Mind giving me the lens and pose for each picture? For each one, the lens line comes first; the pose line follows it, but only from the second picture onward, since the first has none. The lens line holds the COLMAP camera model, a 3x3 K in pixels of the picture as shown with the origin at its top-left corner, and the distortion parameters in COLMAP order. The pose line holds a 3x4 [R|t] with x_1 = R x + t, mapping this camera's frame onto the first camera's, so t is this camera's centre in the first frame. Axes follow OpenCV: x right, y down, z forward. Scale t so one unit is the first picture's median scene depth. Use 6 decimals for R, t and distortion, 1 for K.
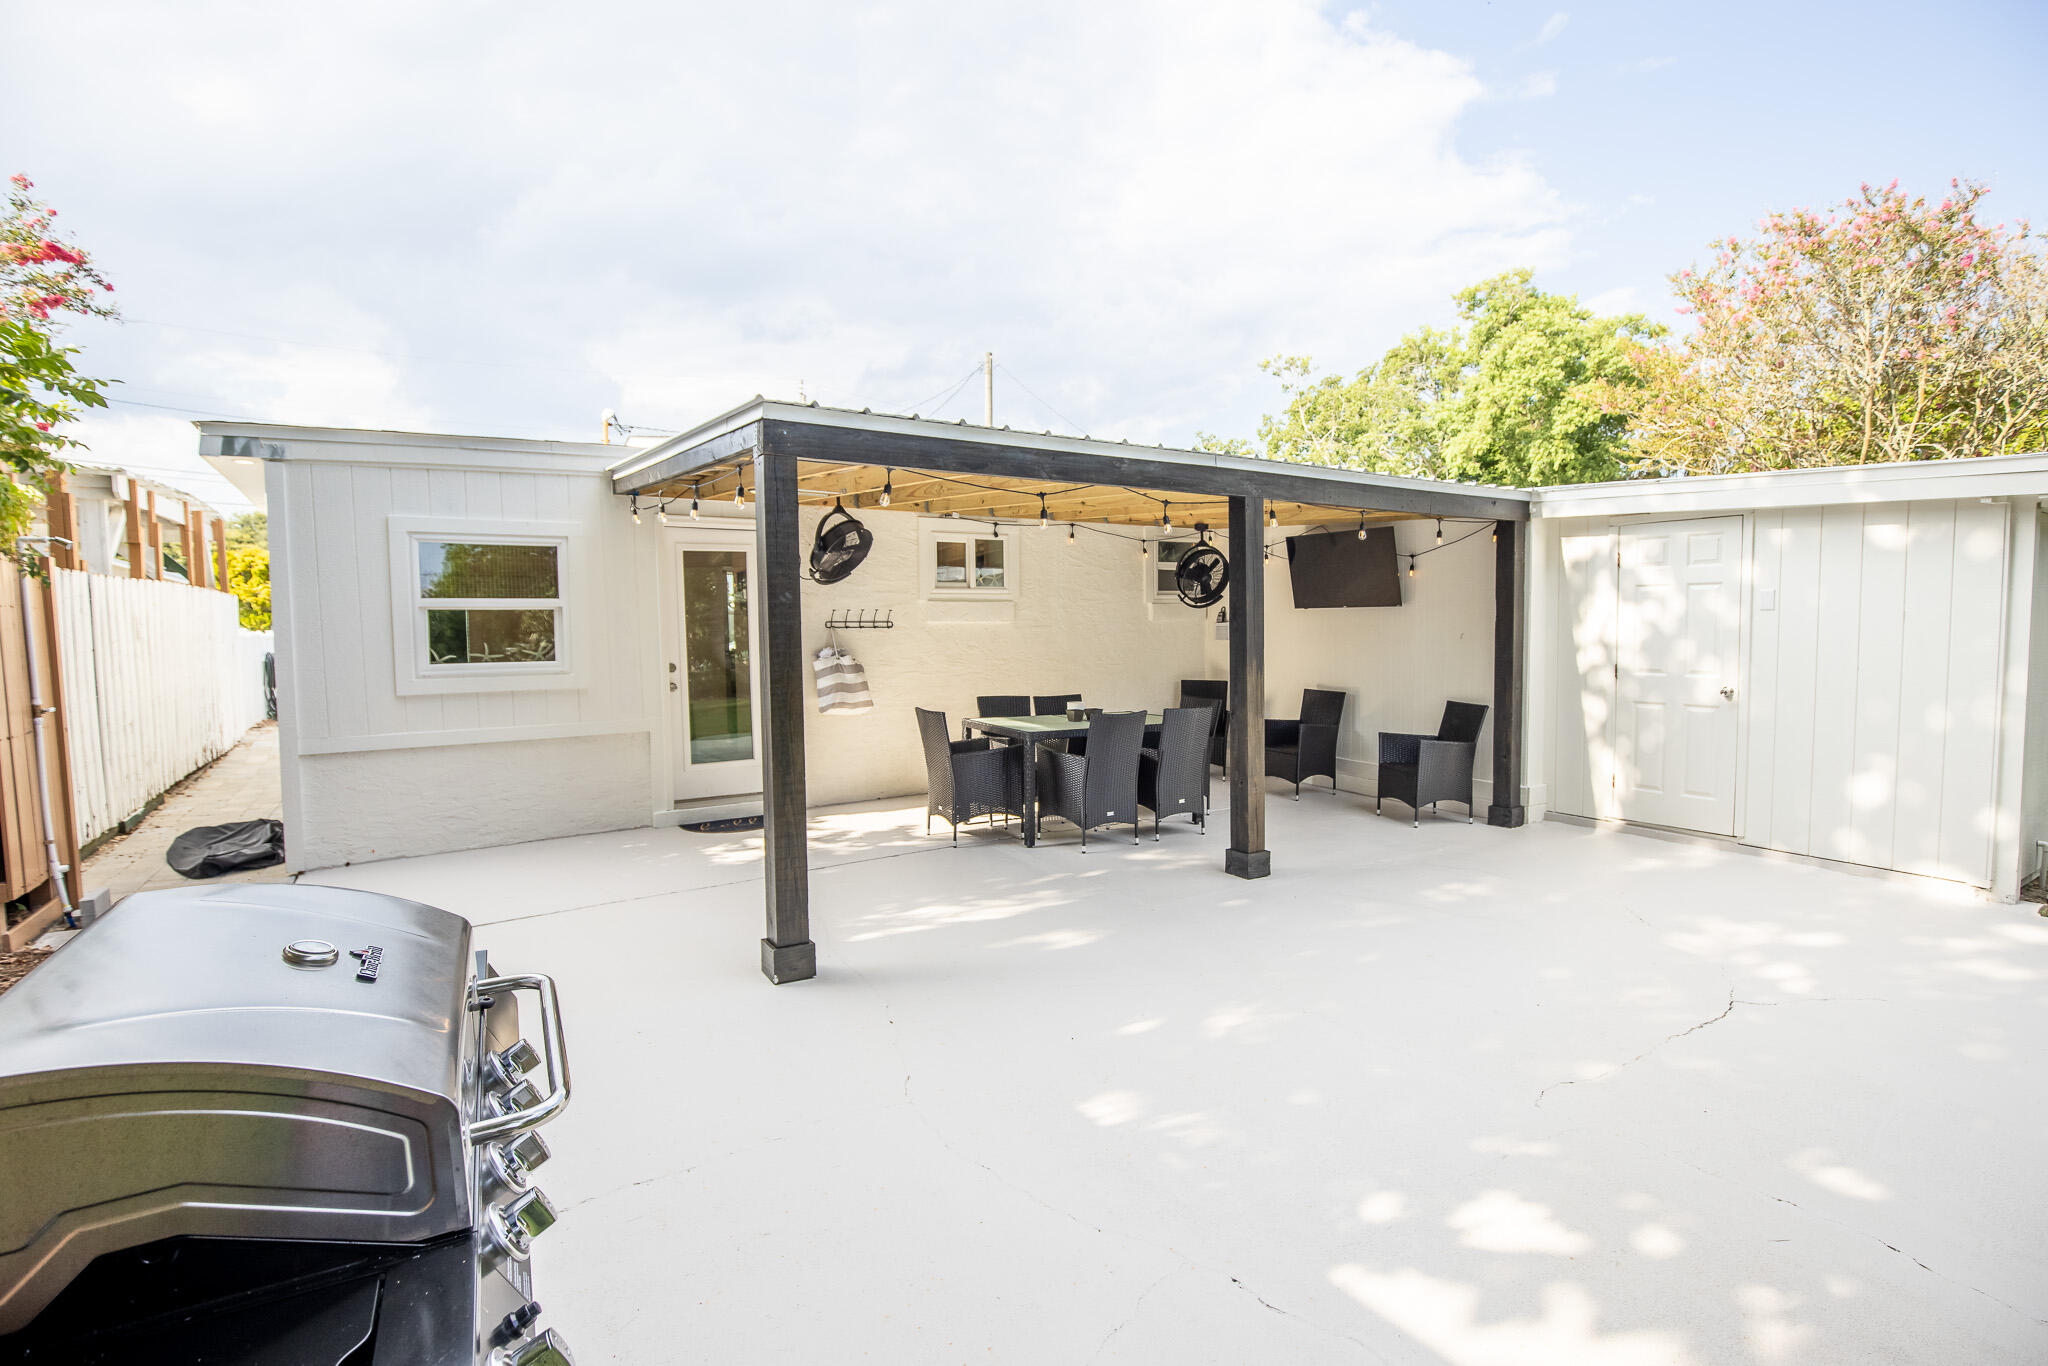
lens RADIAL K [[931.7, 0, 1039.8], [0, 931.7, 677.9], [0, 0, 1]] dist [-0.036678, 0.006975]
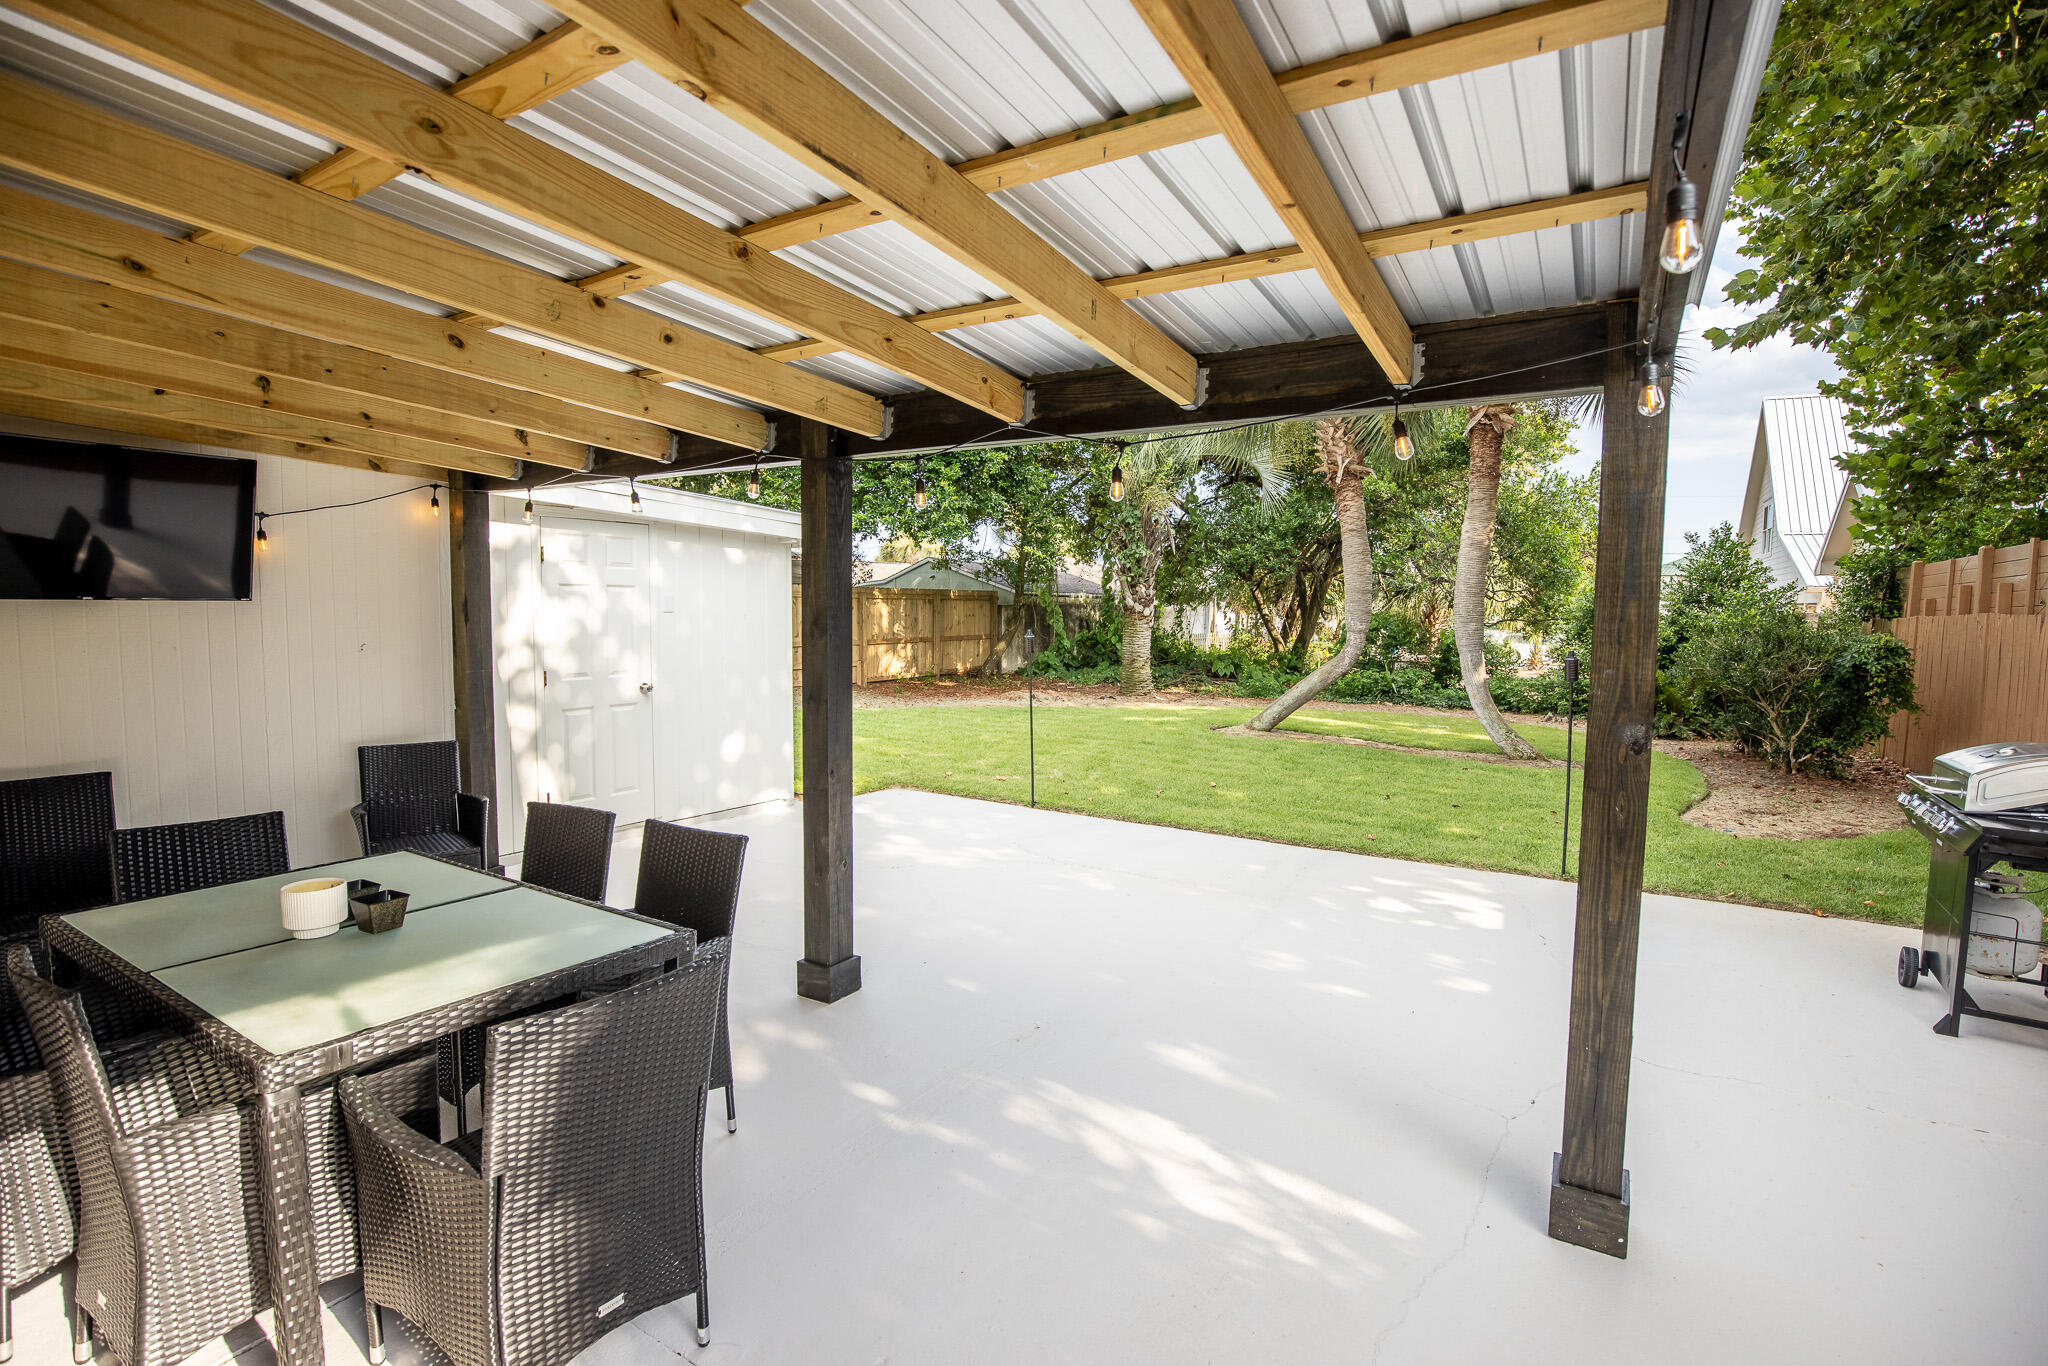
lens RADIAL K [[931.7, 0, 1039.8], [0, 931.7, 677.9], [0, 0, 1]] dist [-0.036678, 0.006975]
pose [[-0.429330, -0.074796, 0.900045, -0.416636], [0.034697, 0.994463, 0.099193, -0.081626], [-0.902481, 0.073816, -0.424357, 1.006473]]
